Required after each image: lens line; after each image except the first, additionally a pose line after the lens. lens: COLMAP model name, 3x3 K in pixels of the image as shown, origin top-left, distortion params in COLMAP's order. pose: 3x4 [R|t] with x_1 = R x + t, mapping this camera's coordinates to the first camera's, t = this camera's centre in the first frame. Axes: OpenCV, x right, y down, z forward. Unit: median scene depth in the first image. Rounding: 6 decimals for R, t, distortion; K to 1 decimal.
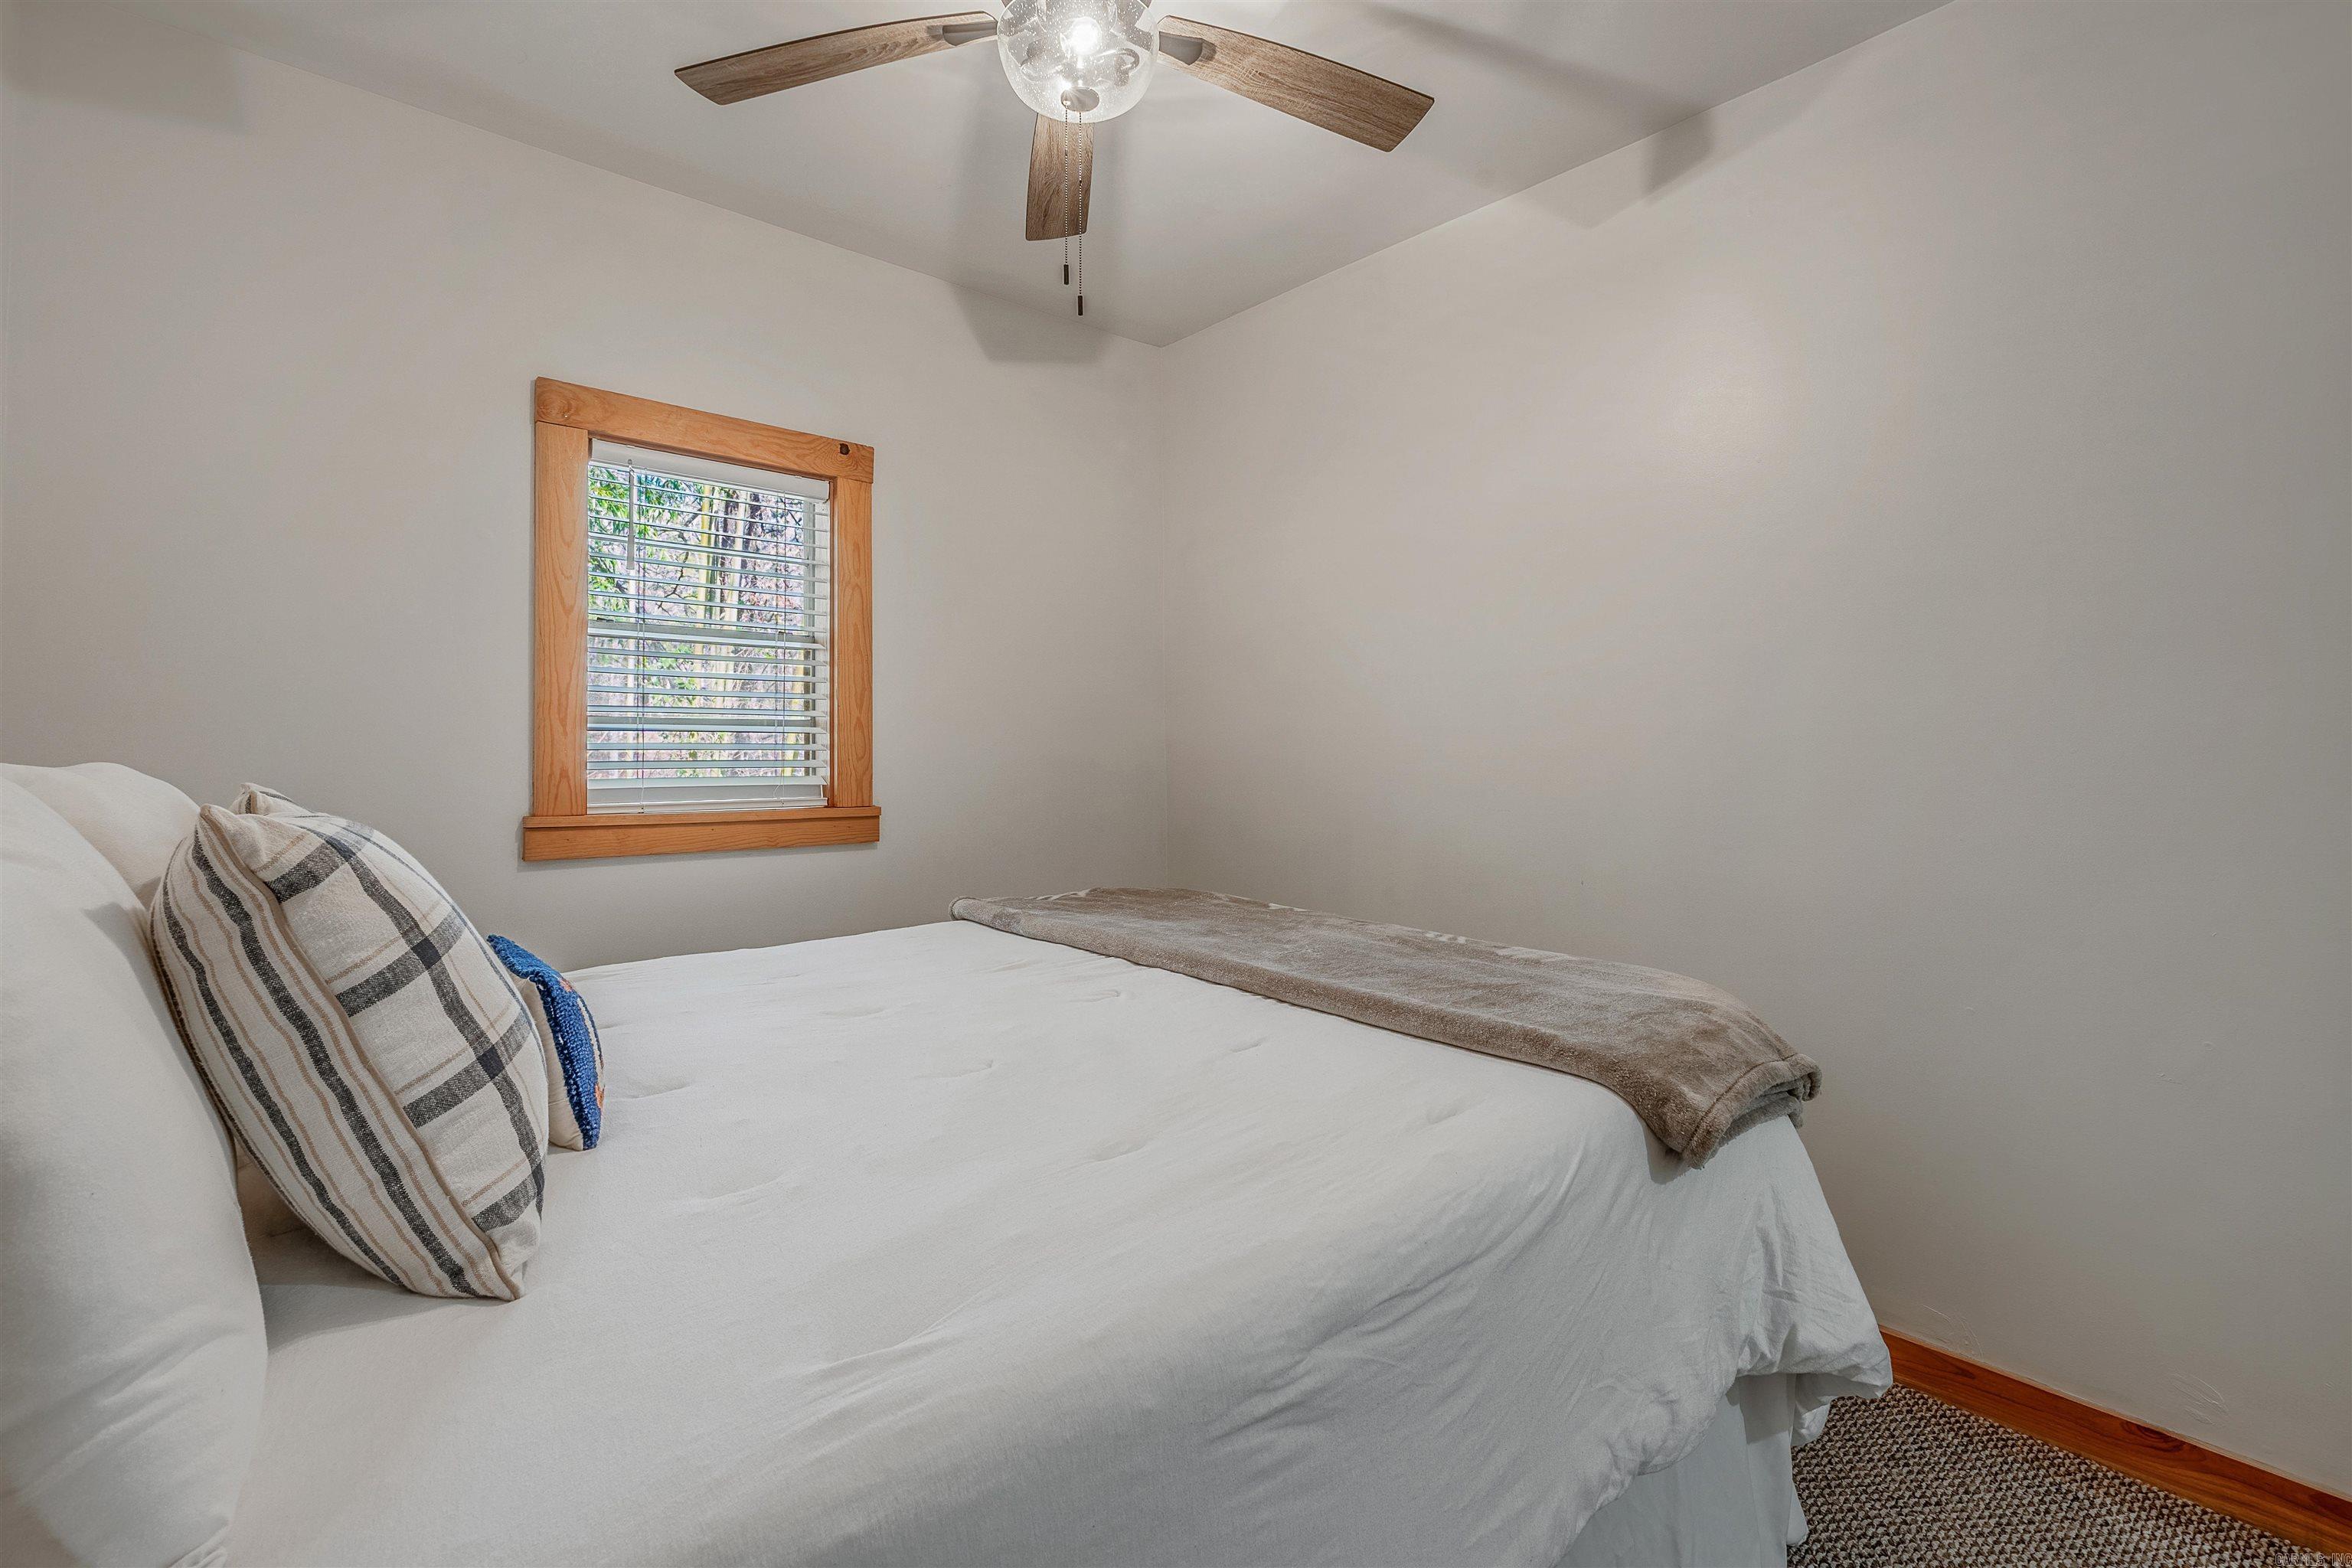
lens RADIAL K [[996.4, 0, 1164.0], [0, 996.4, 780.1], [0, 0, 1]] dist [-0.003486, -0.001531]
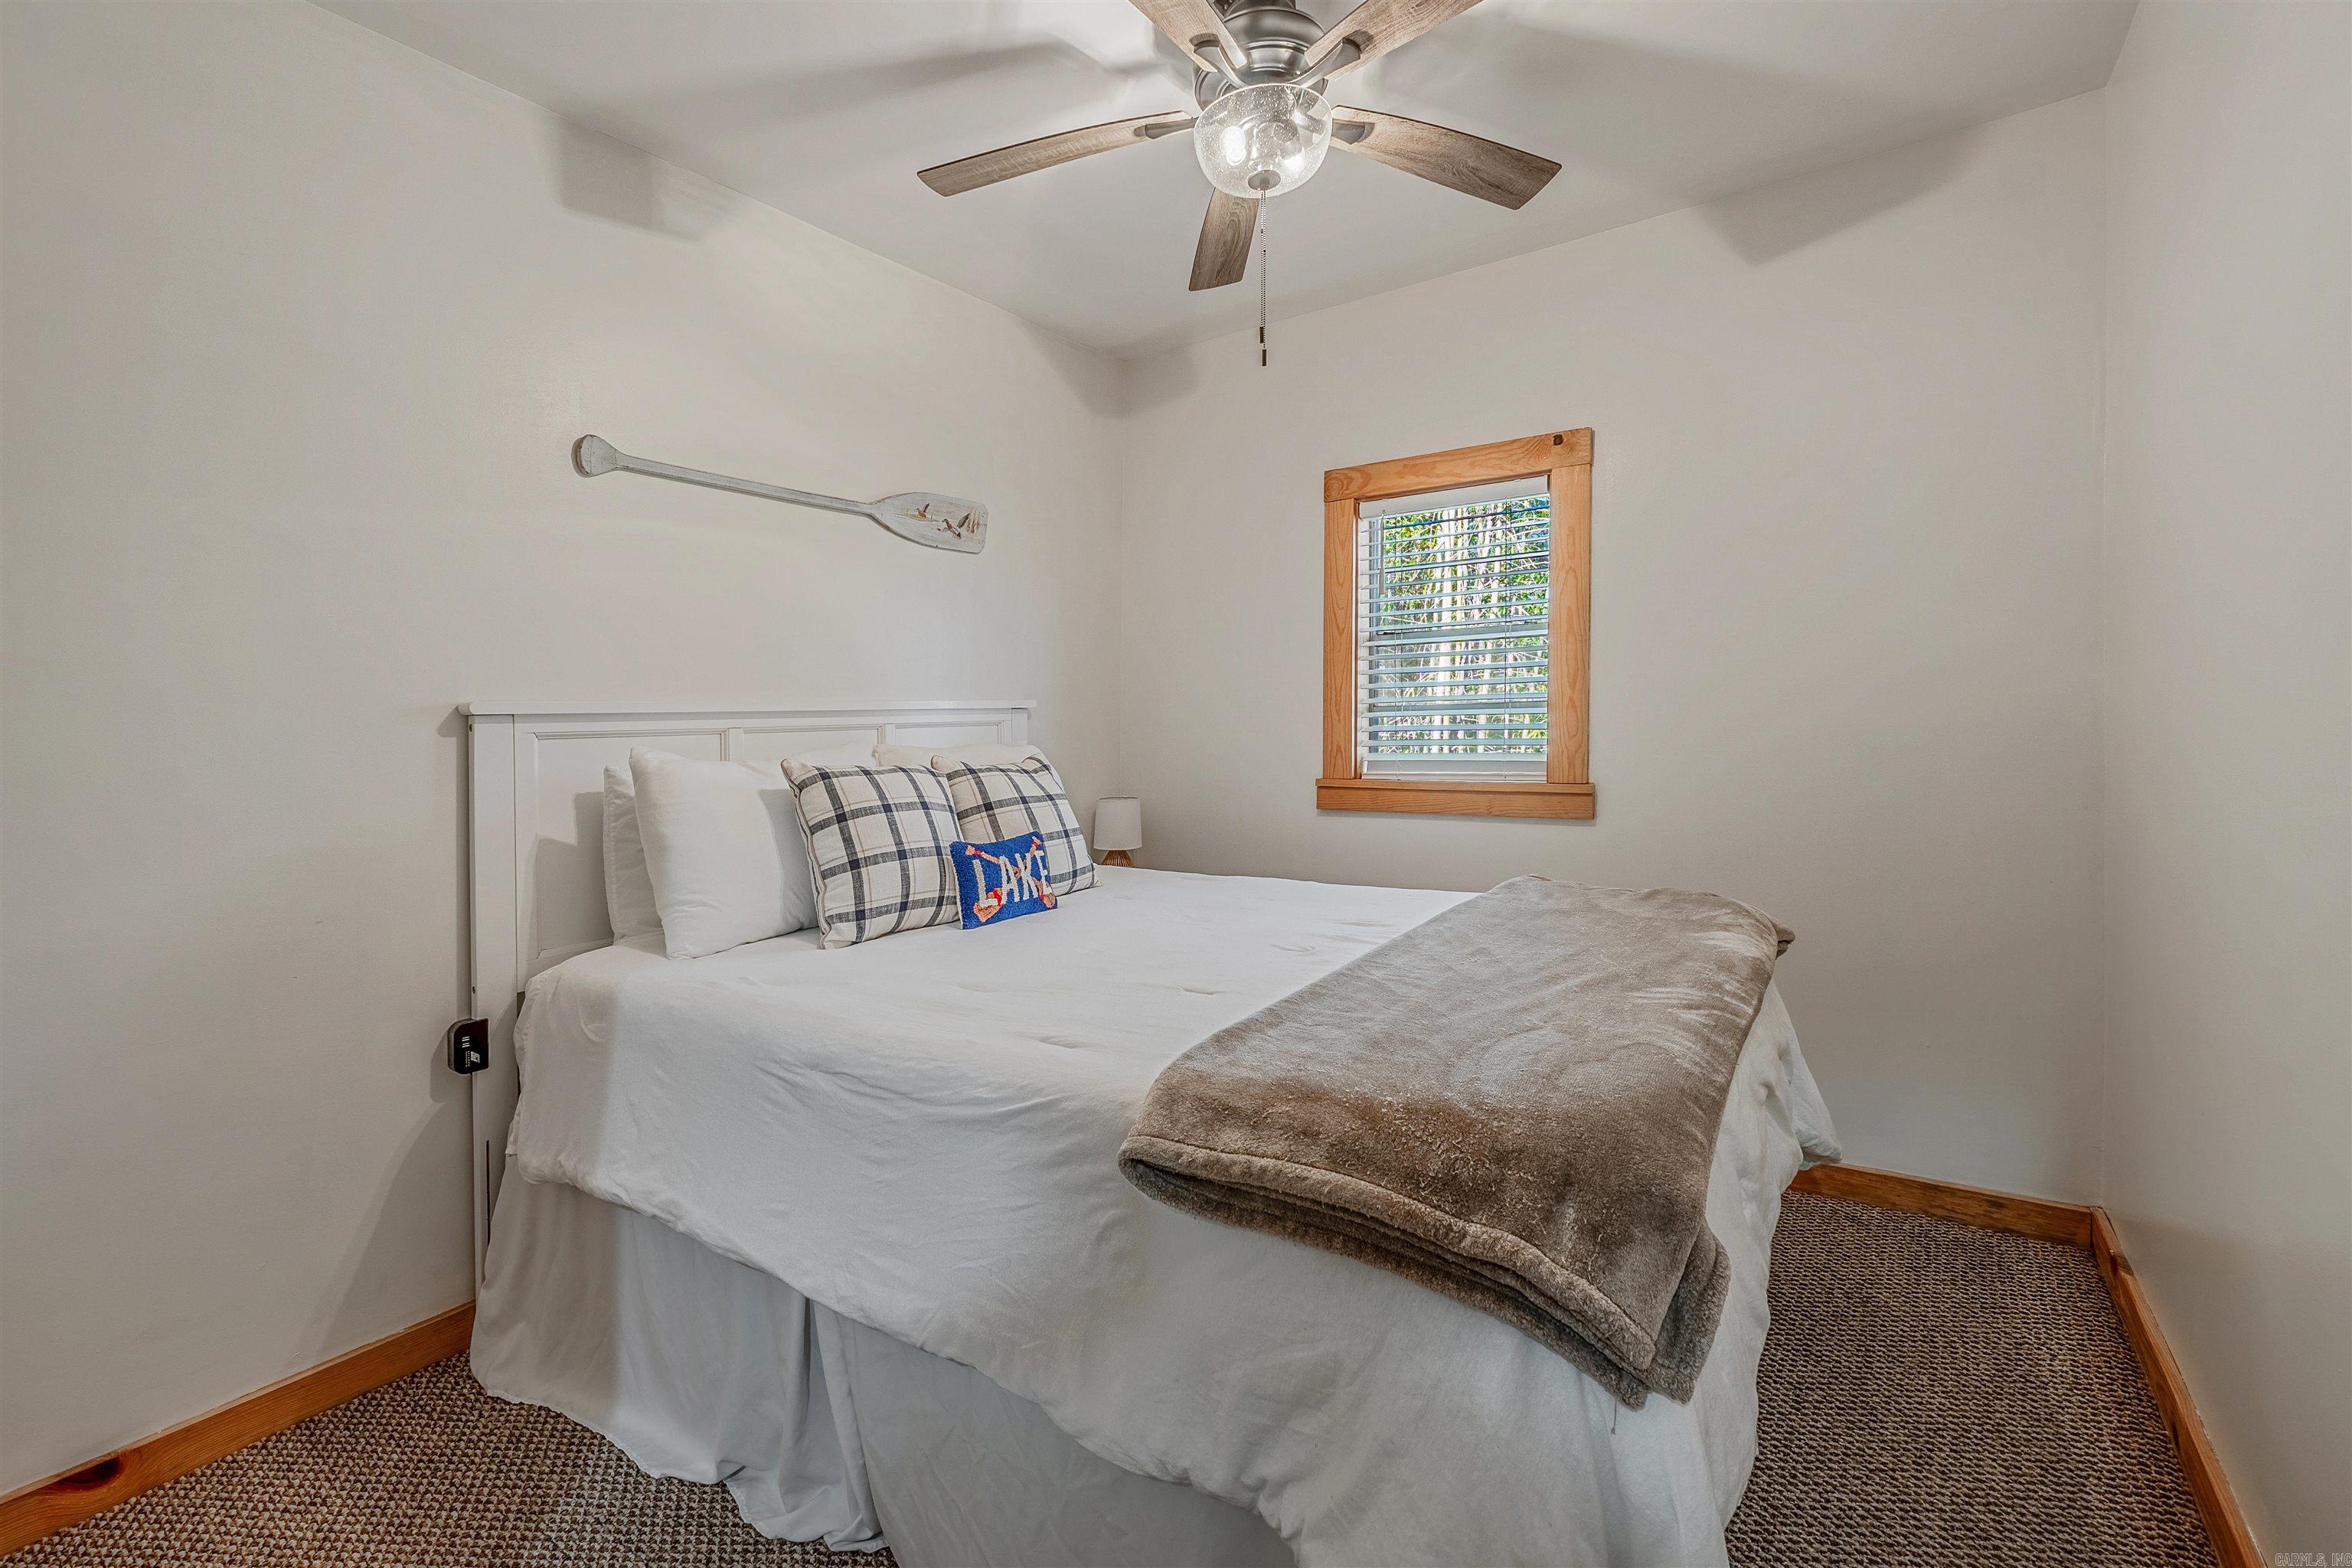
lens RADIAL K [[996.4, 0, 1161.9], [0, 996.4, 789.5], [0, 0, 1]] dist [-0.003486, -0.001531]
pose [[0.271841, 0.048942, -0.961097, 0.679743], [-0.013712, 0.998802, 0.046983, -0.012202], [0.962245, 0.000407, 0.272186, 0.369848]]
